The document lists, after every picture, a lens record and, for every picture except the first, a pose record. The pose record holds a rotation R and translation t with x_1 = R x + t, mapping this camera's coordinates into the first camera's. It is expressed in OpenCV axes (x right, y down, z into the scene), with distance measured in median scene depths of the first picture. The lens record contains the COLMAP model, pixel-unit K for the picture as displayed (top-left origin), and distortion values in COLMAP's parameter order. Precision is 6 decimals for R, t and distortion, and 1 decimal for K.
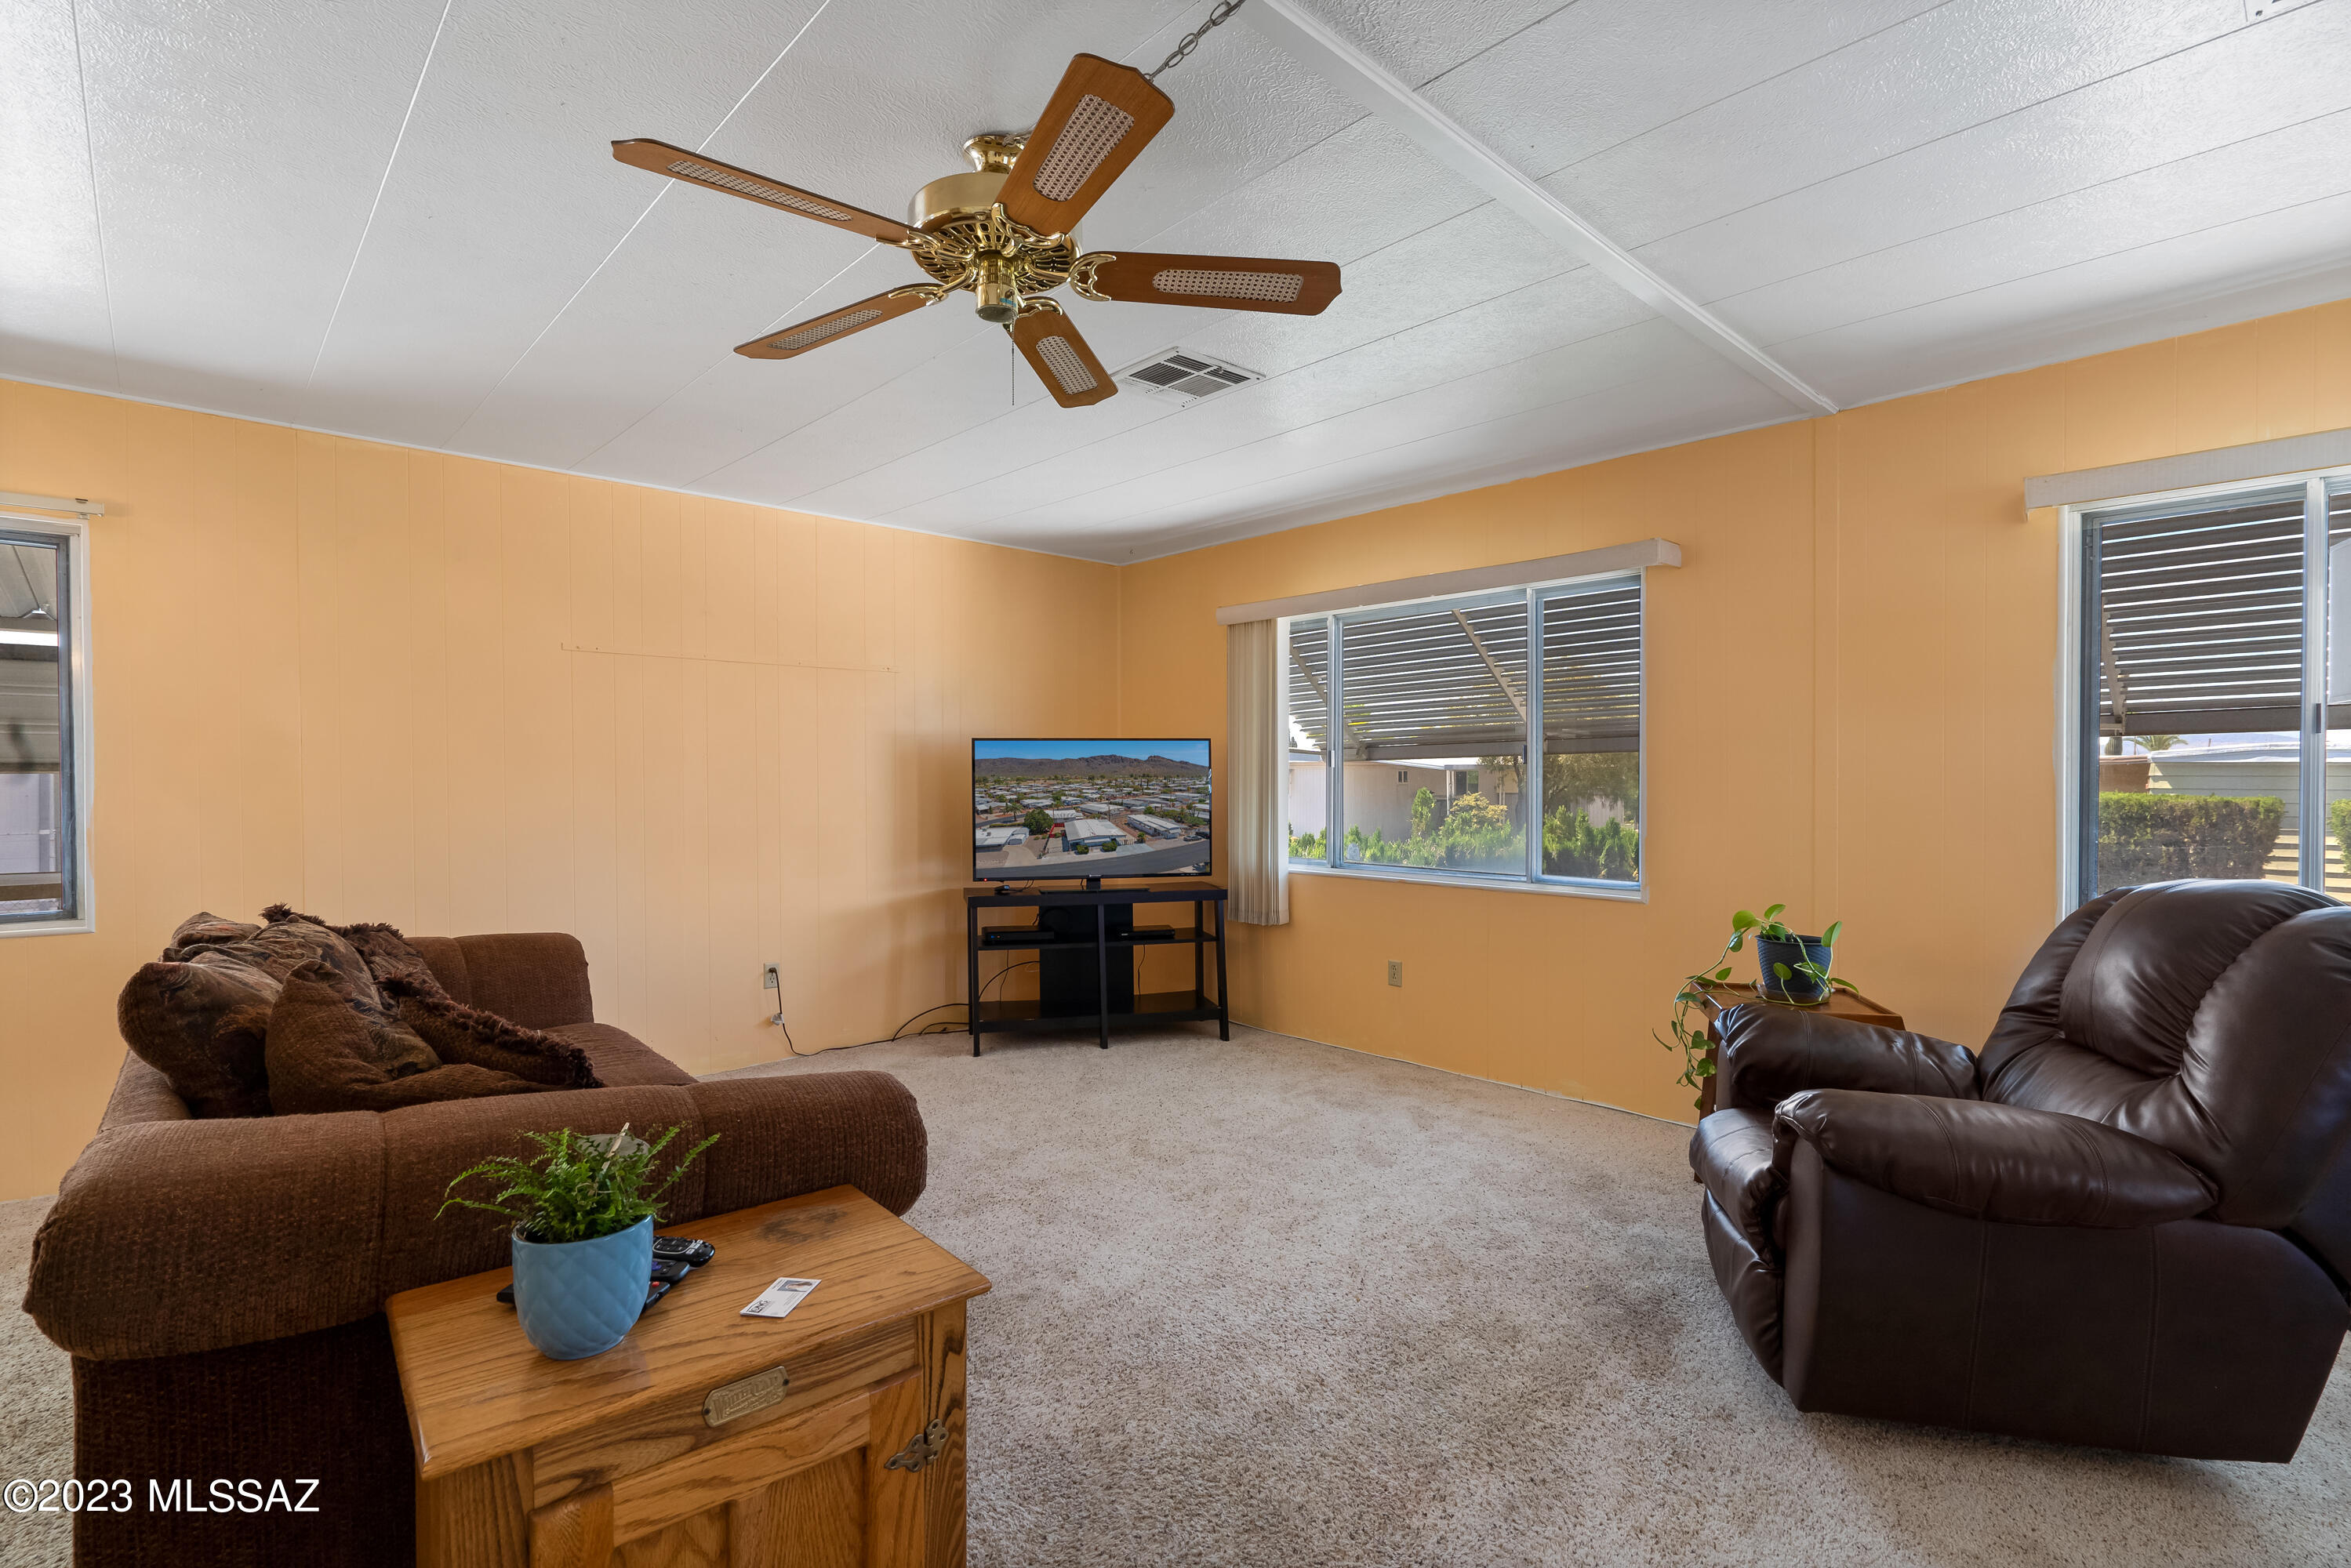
lens RADIAL K [[1073.8, 0, 1160.7], [0, 1073.8, 778.8], [0, 0, 1]] dist [0.000666, 0.000110]
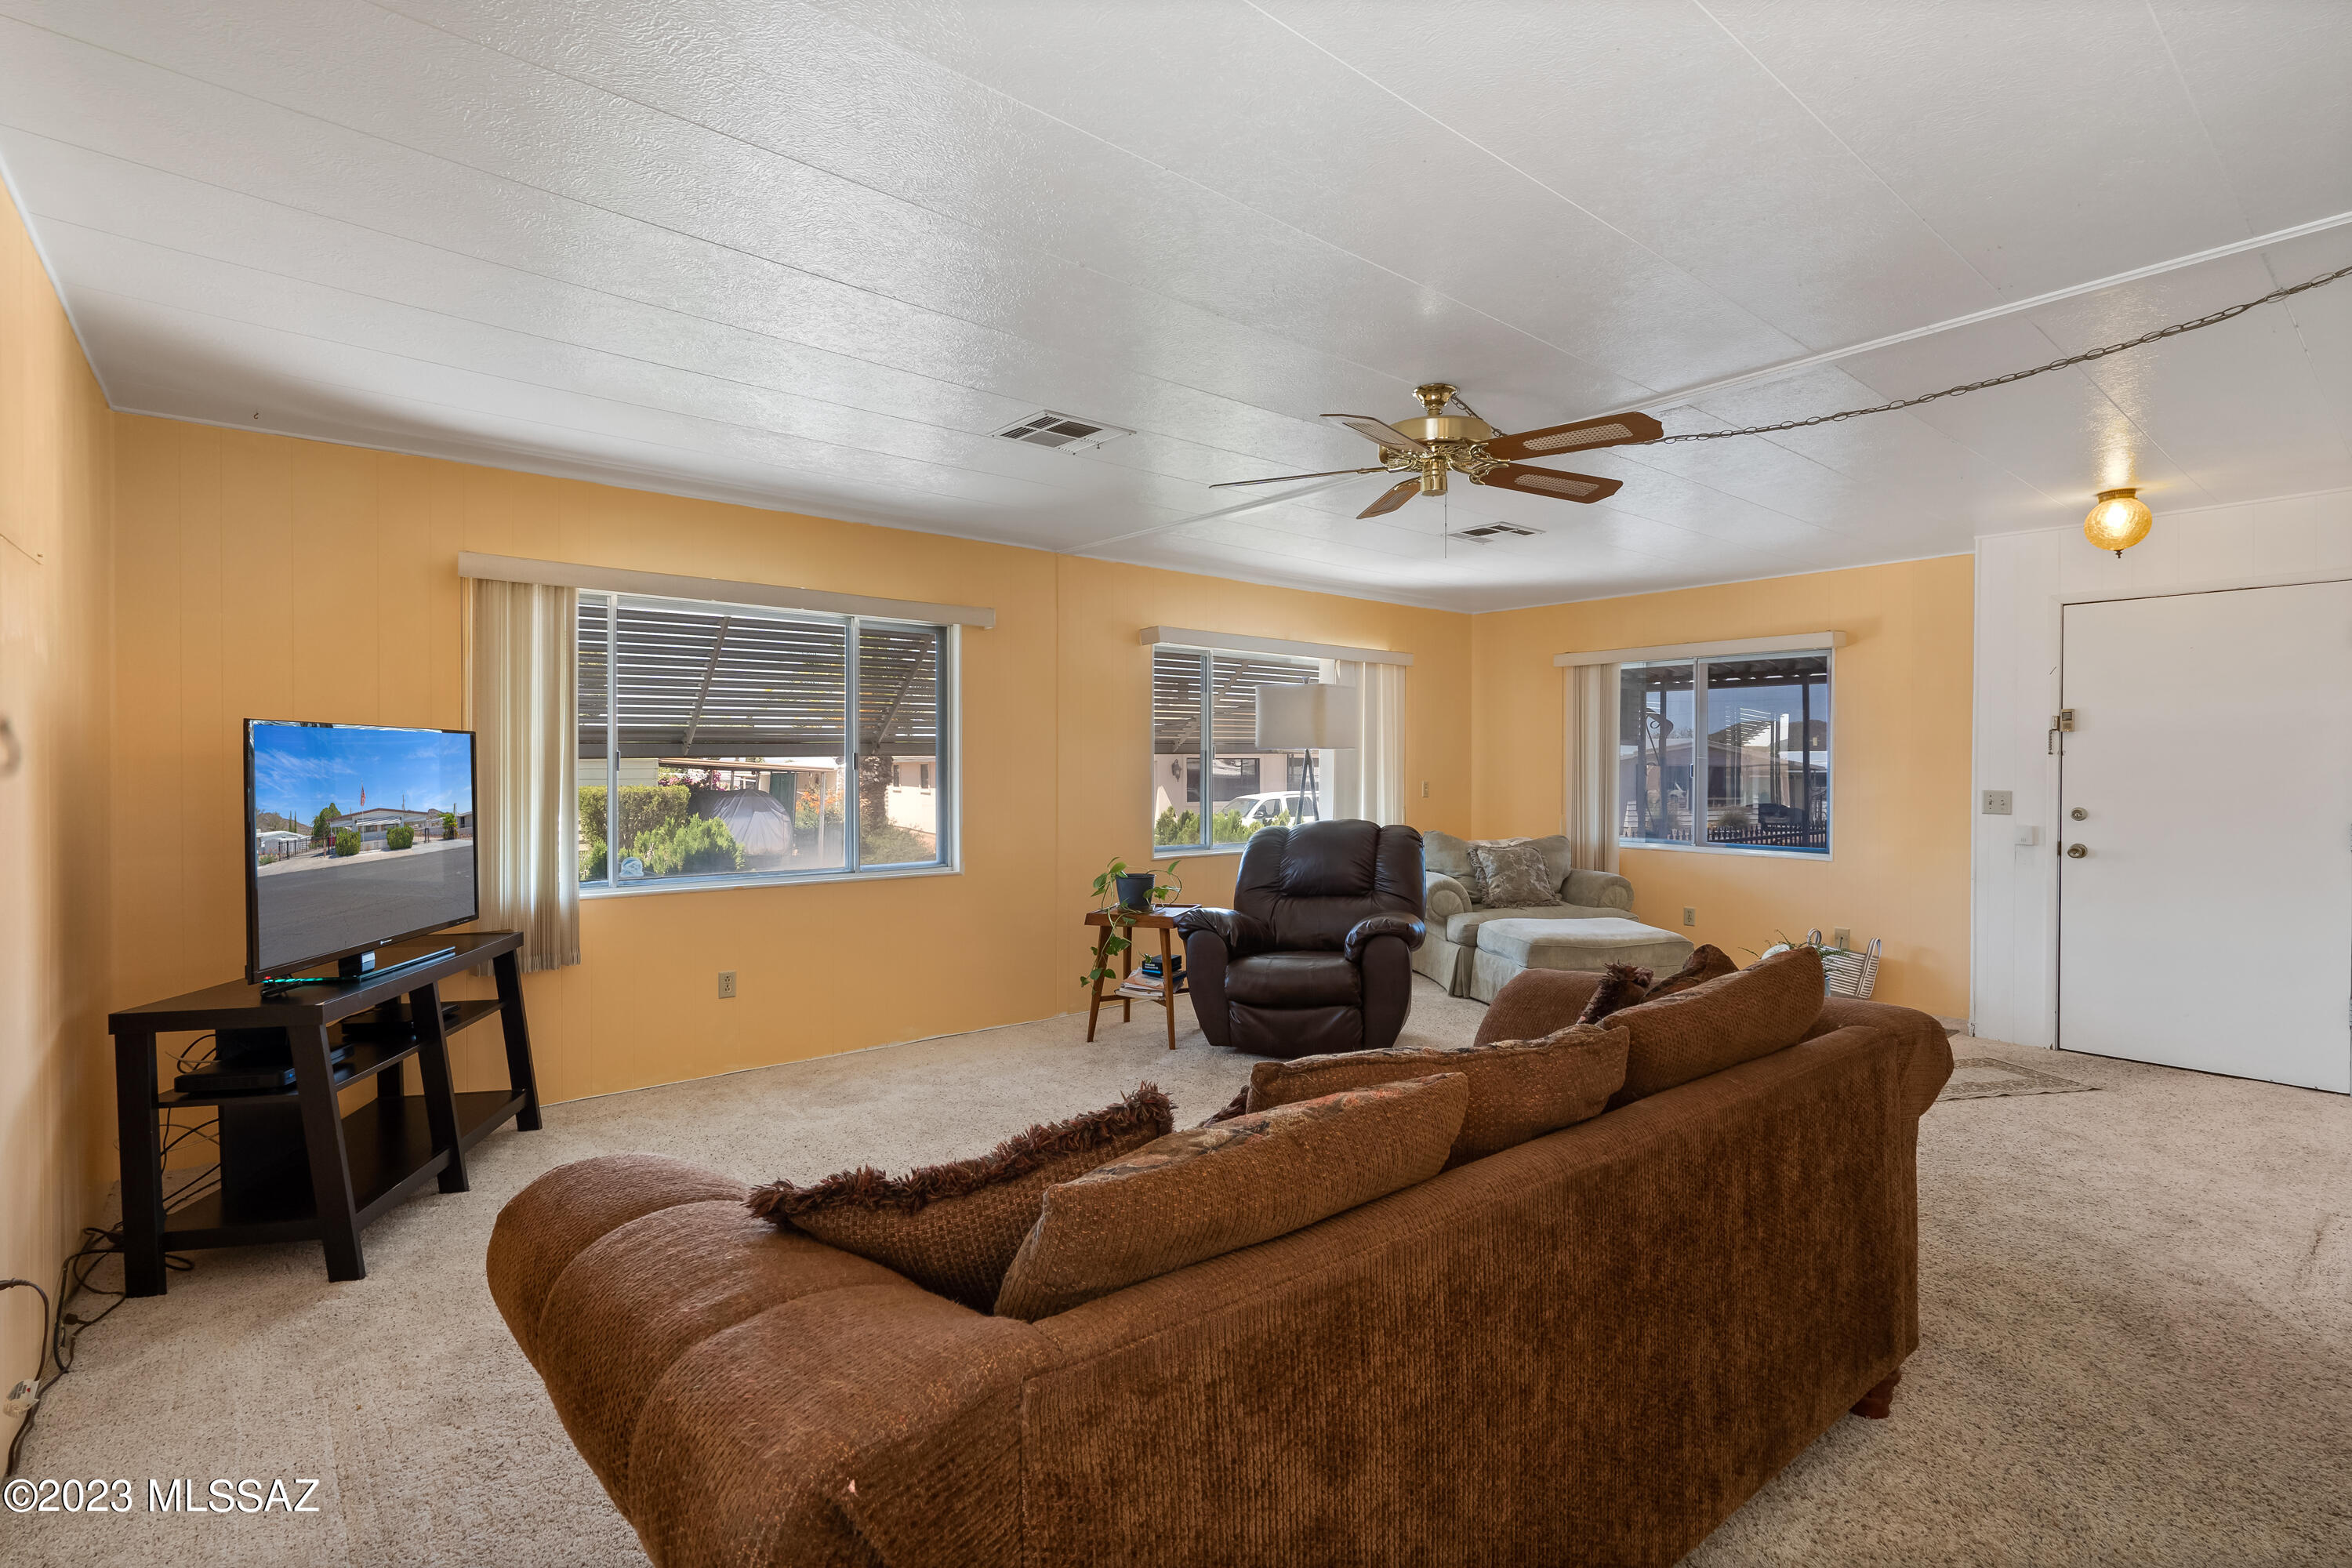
lens RADIAL K [[1074.4, 0, 1161.2], [0, 1074.4, 778.8], [0, 0, 1]] dist [0.000666, 0.000110]
pose [[0.063009, -0.005283, 0.997999, -0.756942], [-0.006861, 0.999960, 0.005726, -0.013346], [-0.997989, -0.007208, 0.062971, 0.575870]]
